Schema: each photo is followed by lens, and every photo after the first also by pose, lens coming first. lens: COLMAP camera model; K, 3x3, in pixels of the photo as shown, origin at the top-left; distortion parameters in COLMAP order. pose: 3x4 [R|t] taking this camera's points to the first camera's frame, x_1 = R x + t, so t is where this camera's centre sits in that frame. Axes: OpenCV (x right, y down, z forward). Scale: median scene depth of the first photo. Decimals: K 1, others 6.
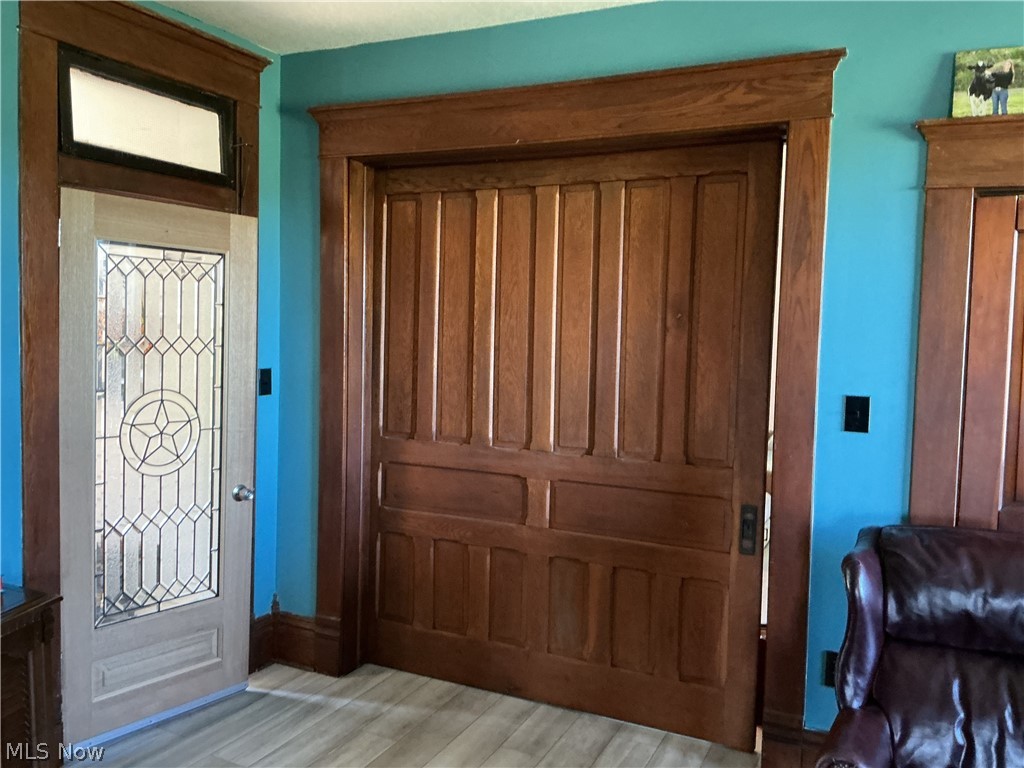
lens RADIAL K [[843.1, 0, 509.4], [0, 843.1, 384.9], [0, 0, 1]] dist [0.040669, -0.055393]
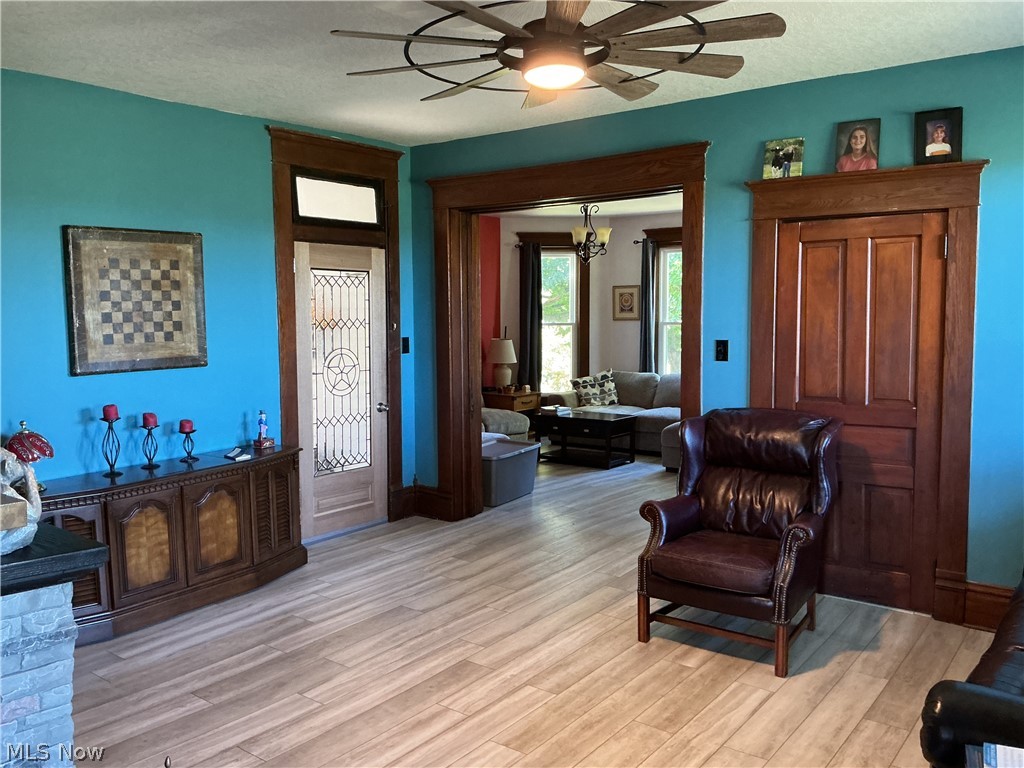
lens RADIAL K [[848.6, 0, 511.3], [0, 848.6, 382.9], [0, 0, 1]] dist [0.121178, -0.178931]
pose [[0.979291, -0.015656, -0.201849, 0.332139], [0.019055, 0.999707, 0.014907, 0.065090], [0.201557, -0.018445, 0.979303, -0.790675]]
